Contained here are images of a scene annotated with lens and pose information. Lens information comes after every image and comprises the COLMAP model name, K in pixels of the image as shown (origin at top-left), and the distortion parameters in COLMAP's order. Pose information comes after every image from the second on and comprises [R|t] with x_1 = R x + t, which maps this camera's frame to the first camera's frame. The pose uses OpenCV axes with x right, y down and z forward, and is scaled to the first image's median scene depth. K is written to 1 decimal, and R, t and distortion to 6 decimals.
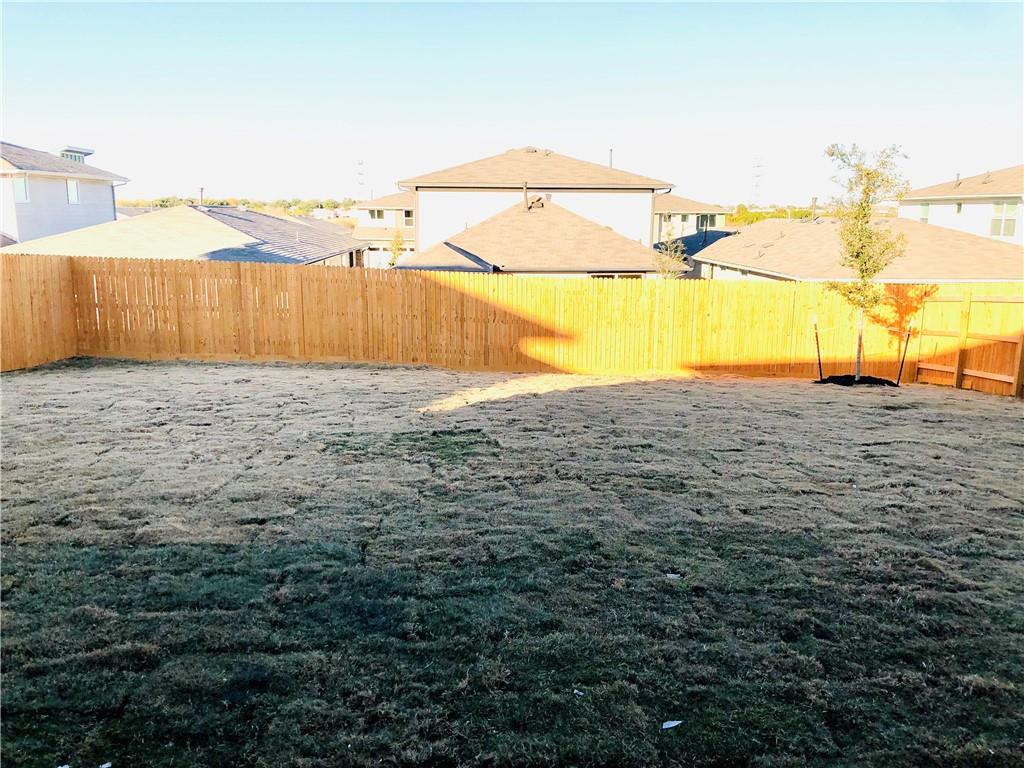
lens RADIAL K [[841.7, 0, 514.8], [0, 841.7, 379.2], [0, 0, 1]] dist [0.015377, -0.001496]
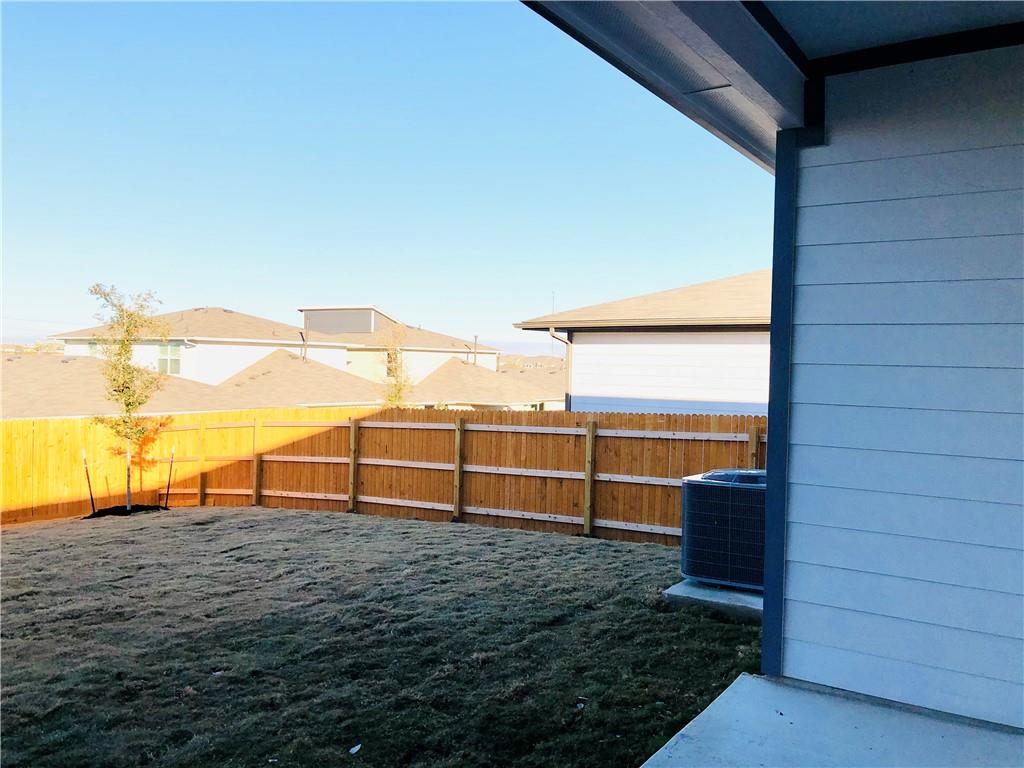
lens RADIAL K [[841.7, 0, 514.8], [0, 841.7, 379.2], [0, 0, 1]] dist [0.015377, -0.001496]
pose [[0.589503, -0.013199, 0.807658, -0.372493], [0.144820, 0.985393, -0.089600, 0.011057], [-0.794678, 0.169784, 0.582803, 0.002237]]
